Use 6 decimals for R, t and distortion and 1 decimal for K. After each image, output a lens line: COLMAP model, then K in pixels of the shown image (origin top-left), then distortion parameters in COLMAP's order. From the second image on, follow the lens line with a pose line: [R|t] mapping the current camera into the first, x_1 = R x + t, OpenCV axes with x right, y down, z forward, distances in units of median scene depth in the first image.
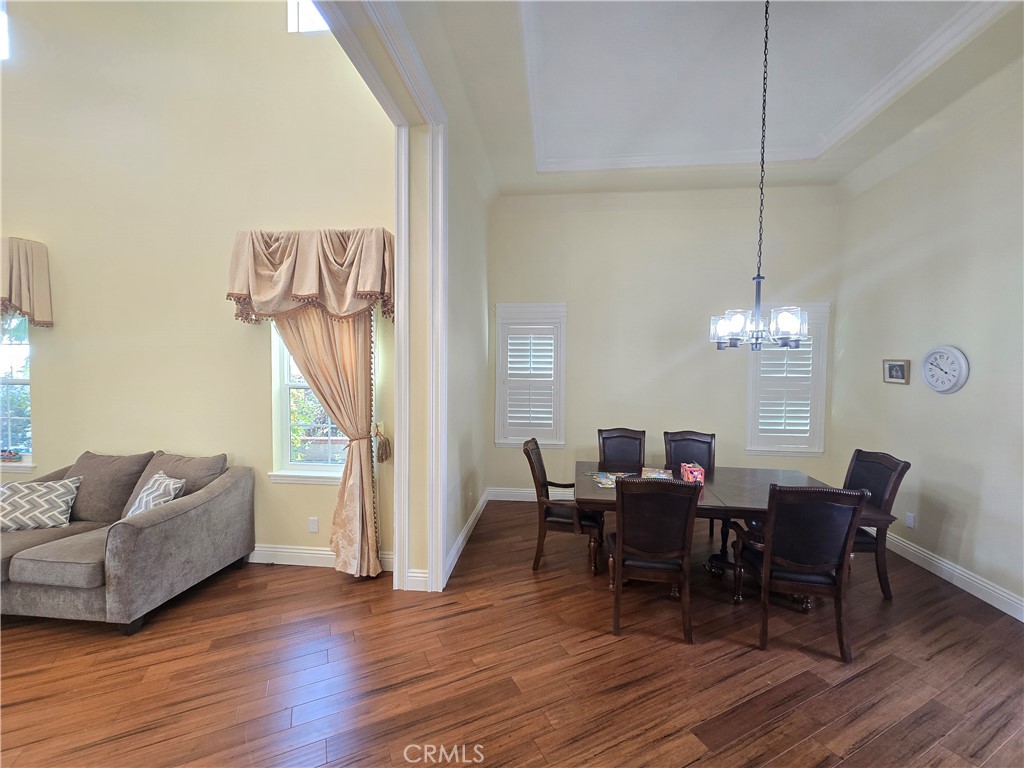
lens RADIAL K [[418.3, 0, 514.1], [0, 418.3, 385.1], [0, 0, 1]] dist [-0.000913, 0.000298]
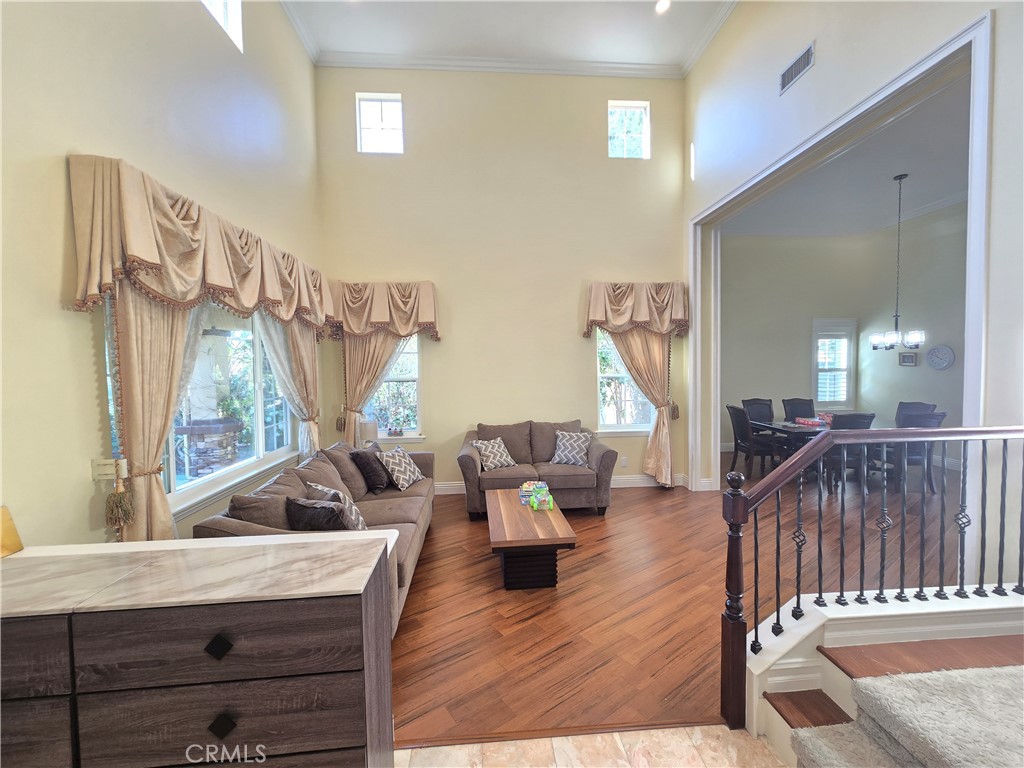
lens RADIAL K [[418.3, 0, 513.2], [0, 418.3, 381.6], [0, 0, 1]] dist [-0.000913, 0.000298]
pose [[0.980729, -0.028639, 0.193262, -1.325405], [0.031364, 0.999447, -0.011056, 0.033275], [-0.192839, 0.016904, 0.981085, -0.549250]]
